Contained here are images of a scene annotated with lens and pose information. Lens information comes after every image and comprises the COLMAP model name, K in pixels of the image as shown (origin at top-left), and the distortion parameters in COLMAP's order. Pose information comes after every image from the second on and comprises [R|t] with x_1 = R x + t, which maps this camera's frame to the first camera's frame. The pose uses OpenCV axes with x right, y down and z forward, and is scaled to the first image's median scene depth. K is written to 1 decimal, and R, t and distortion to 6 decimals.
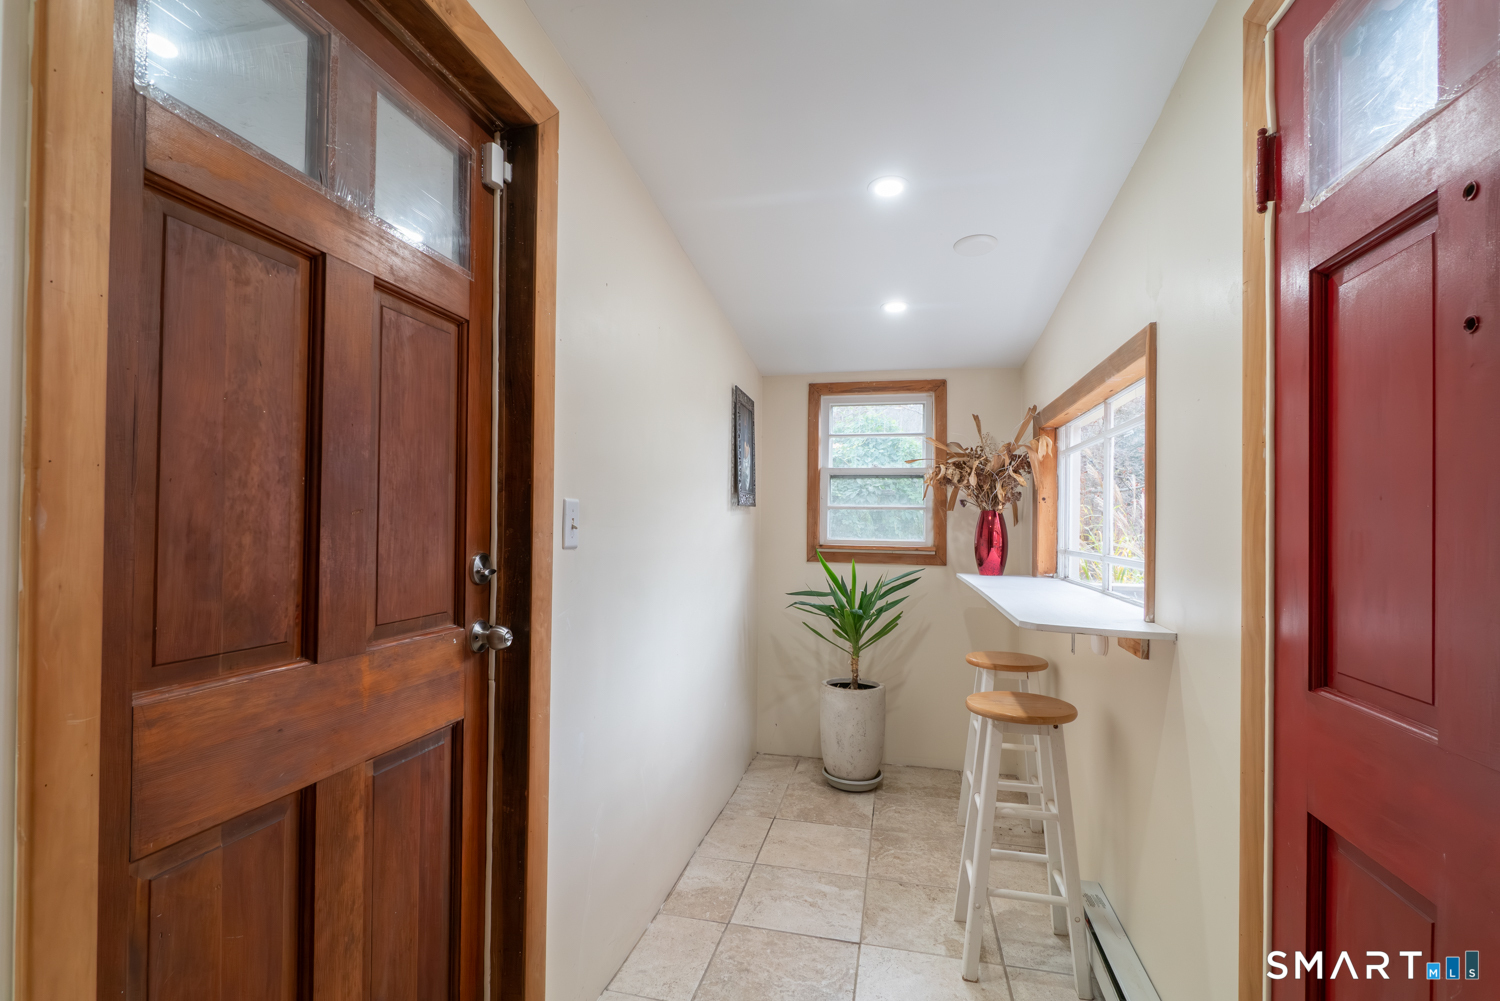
lens RADIAL K [[706.7, 0, 749.6], [0, 706.7, 506.7], [0, 0, 1]] dist [-0.001787, 0.000689]
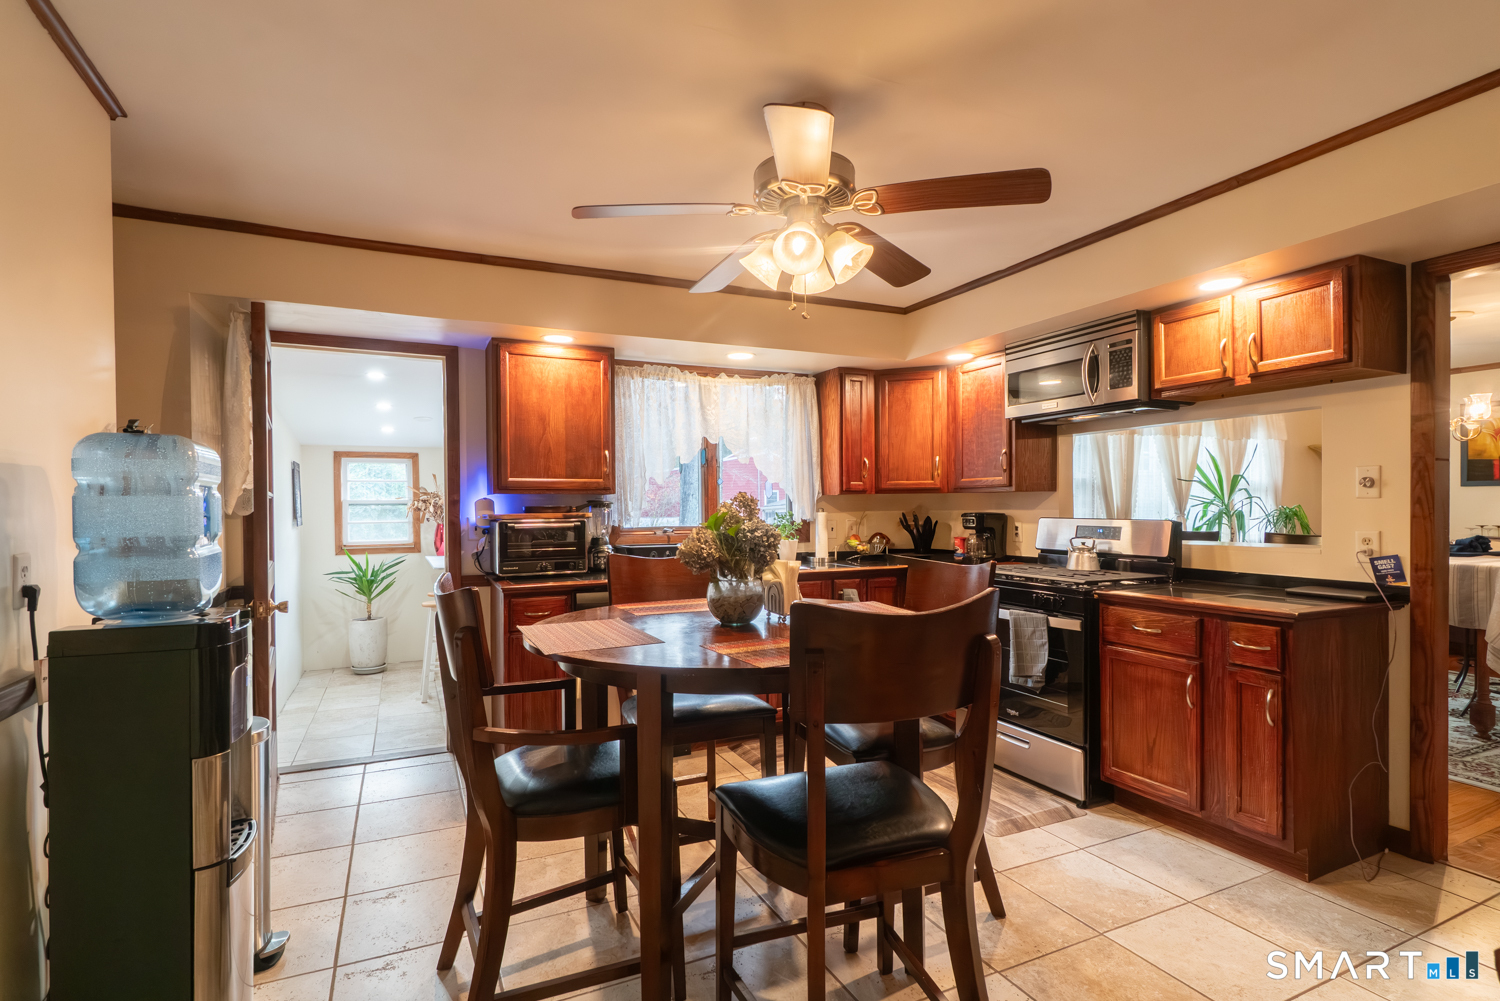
lens RADIAL K [[706.7, 0, 725.9], [0, 706.7, 509.1], [0, 0, 1]] dist [-0.001787, 0.000689]
pose [[0.797597, -0.023970, 0.602714, -0.210925], [0.013875, 0.999675, 0.021395, -0.063838], [-0.603031, -0.008701, 0.797671, -1.024134]]
